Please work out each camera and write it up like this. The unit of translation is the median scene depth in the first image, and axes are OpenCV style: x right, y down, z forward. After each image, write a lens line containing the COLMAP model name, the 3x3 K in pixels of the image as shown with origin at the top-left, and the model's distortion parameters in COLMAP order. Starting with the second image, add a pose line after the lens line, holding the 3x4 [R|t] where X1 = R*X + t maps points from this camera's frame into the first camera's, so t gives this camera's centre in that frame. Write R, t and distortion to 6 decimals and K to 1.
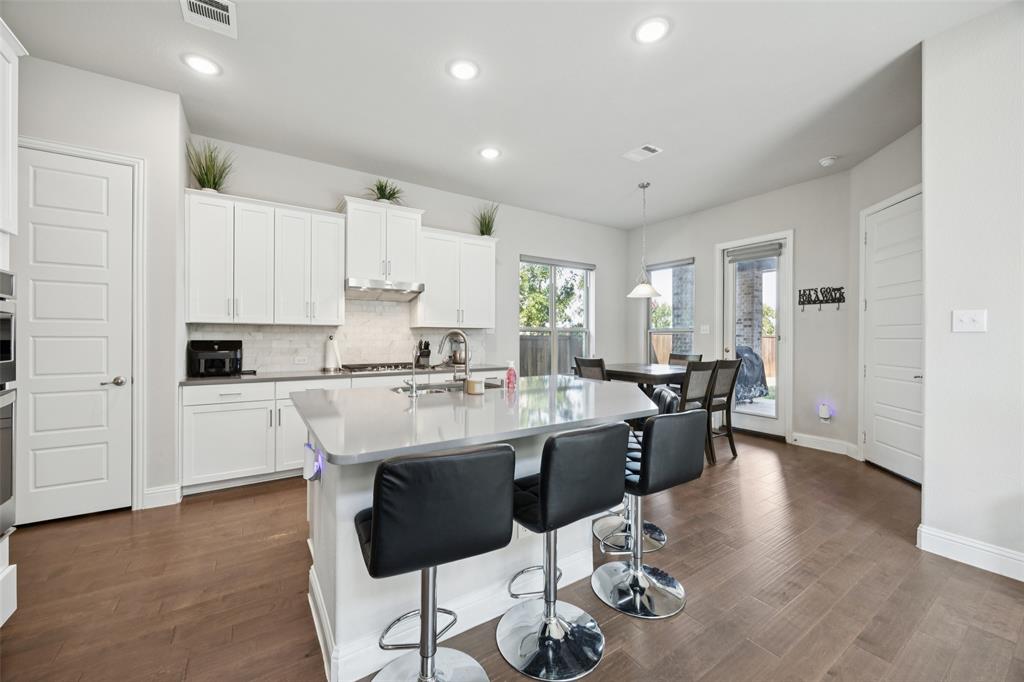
lens RADIAL K [[397.0, 0, 509.2], [0, 397.0, 339.1], [0, 0, 1]] dist [0.006990, -0.005479]
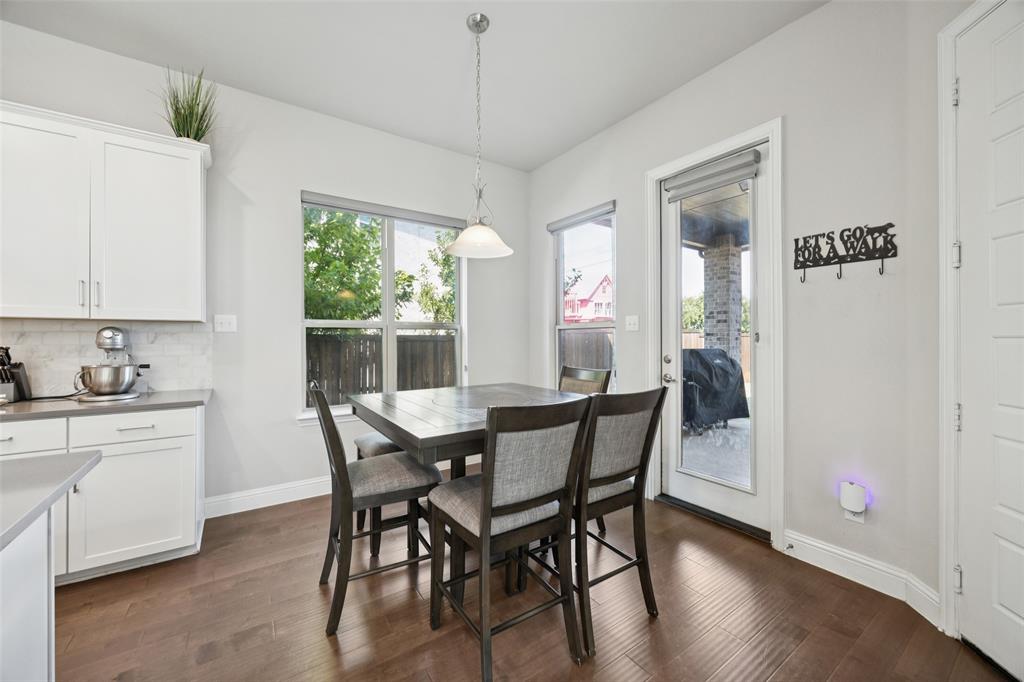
lens RADIAL K [[397.0, 0, 509.2], [0, 397.0, 339.1], [0, 0, 1]] dist [0.006990, -0.005479]
pose [[0.999783, -0.006498, 0.019771, 0.367079], [0.006537, 0.999977, -0.001869, -0.001281], [-0.019759, 0.001997, 0.999803, 0.518520]]
